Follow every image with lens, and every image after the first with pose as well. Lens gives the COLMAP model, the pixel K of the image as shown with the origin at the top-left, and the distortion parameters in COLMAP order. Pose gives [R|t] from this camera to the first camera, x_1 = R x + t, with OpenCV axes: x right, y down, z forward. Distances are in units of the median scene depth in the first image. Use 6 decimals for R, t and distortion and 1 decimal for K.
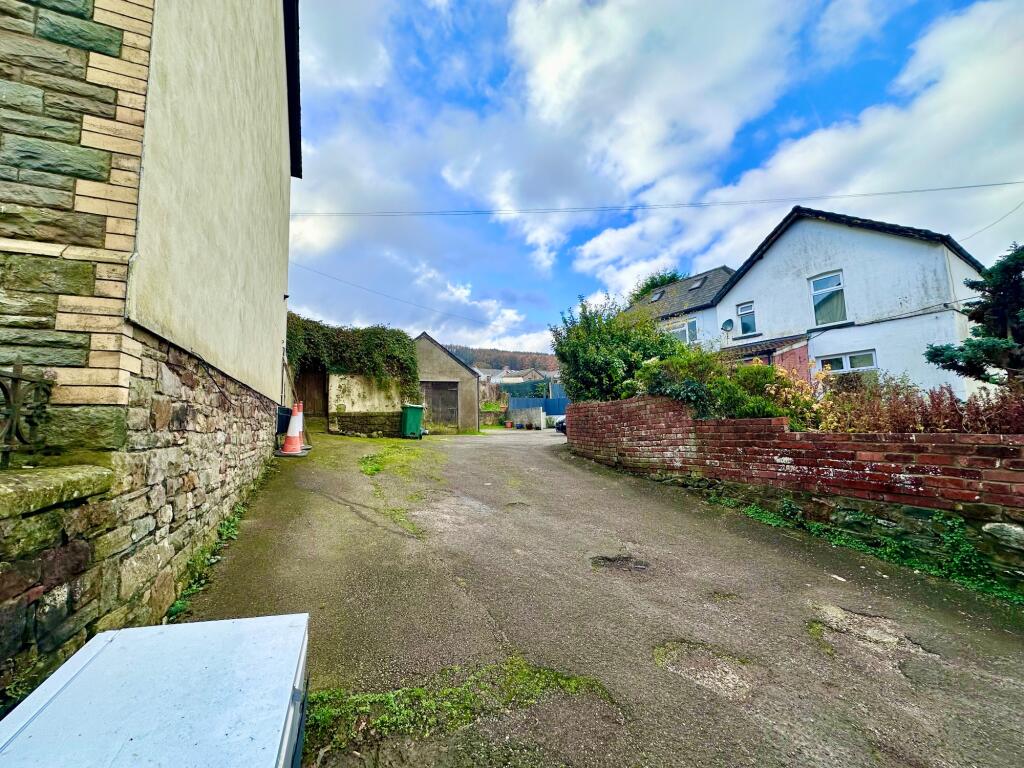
lens RADIAL K [[412.4, 0, 509.7], [0, 412.4, 379.3], [0, 0, 1]] dist [0.000980, 0.000686]
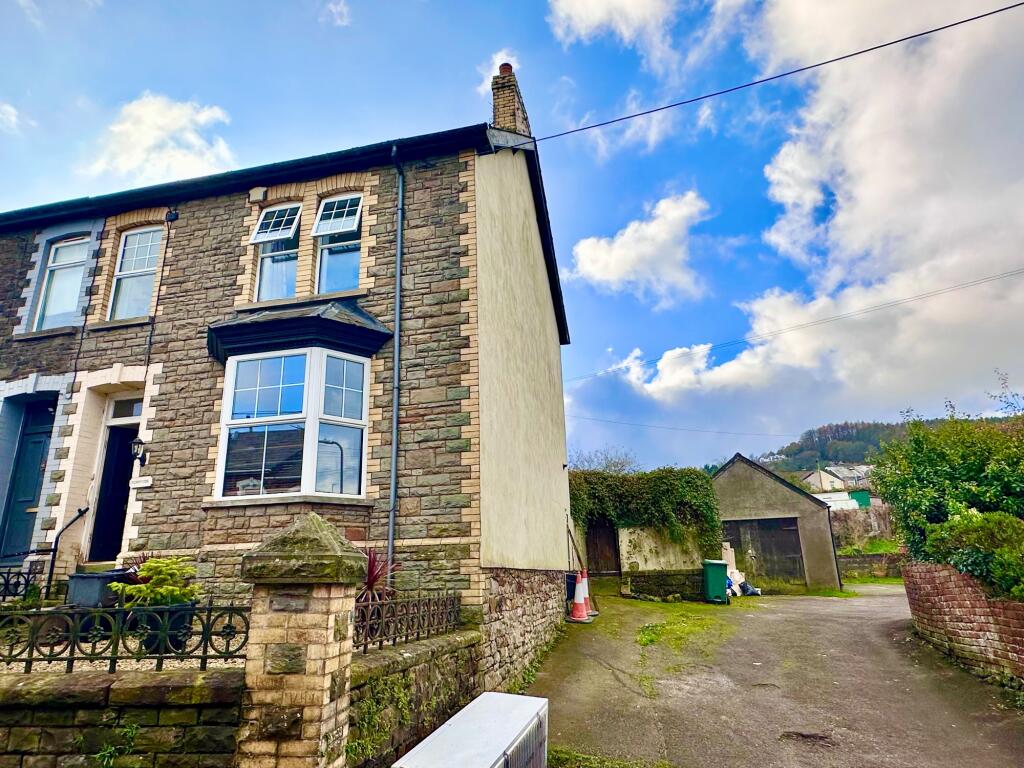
lens RADIAL K [[623.4, 0, 508.9], [0, 623.4, 384.1], [0, 0, 1]] dist [-0.008159, 0.002697]
pose [[0.800111, -0.173612, -0.574179, 0.493617], [0.070393, 0.977762, -0.197550, -0.153540], [0.595708, 0.117644, 0.794539, -0.639526]]
